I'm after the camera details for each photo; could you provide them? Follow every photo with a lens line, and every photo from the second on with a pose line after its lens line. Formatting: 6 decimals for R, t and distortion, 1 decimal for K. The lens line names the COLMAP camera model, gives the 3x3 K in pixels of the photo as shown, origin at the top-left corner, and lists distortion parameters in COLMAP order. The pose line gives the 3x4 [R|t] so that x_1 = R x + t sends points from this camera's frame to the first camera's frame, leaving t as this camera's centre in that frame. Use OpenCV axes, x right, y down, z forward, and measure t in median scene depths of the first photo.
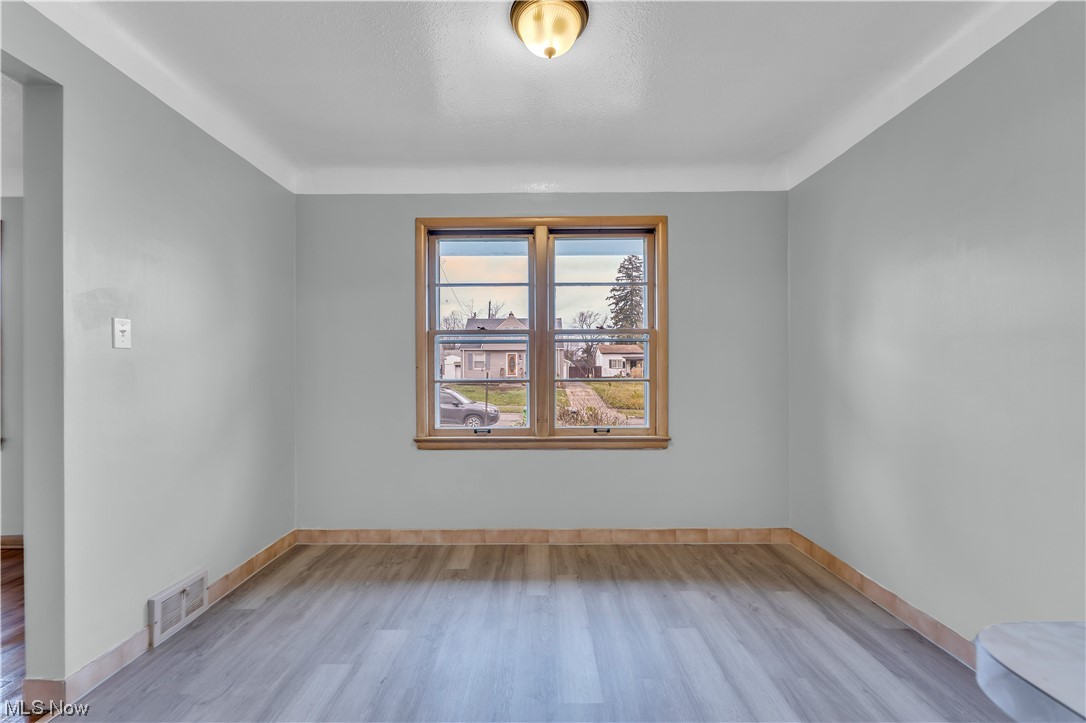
lens RADIAL K [[437.3, 0, 534.8], [0, 437.3, 369.0], [0, 0, 1]] dist [0.000199, 0.000061]
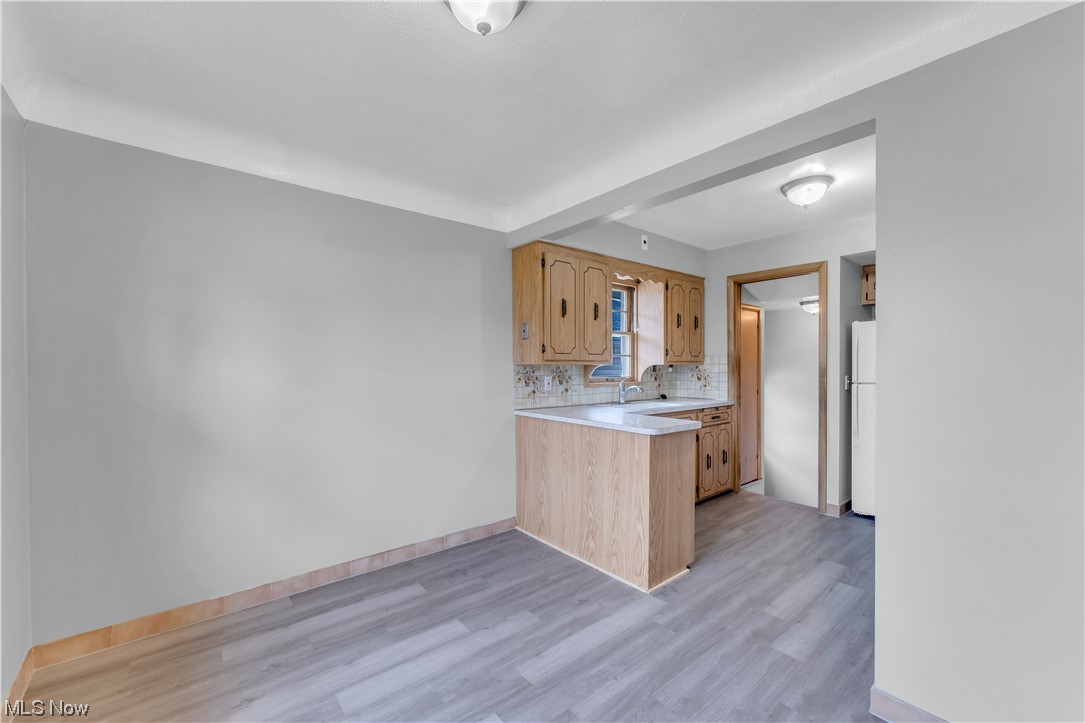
lens RADIAL K [[436.9, 0, 537.1], [0, 436.9, 370.1], [0, 0, 1]] dist [0.000199, 0.000061]
pose [[-0.641828, -0.001086, 0.766848, -0.428954], [0.002594, 0.999990, 0.003587, -0.049804], [-0.766844, 0.004291, -0.641819, 0.936010]]
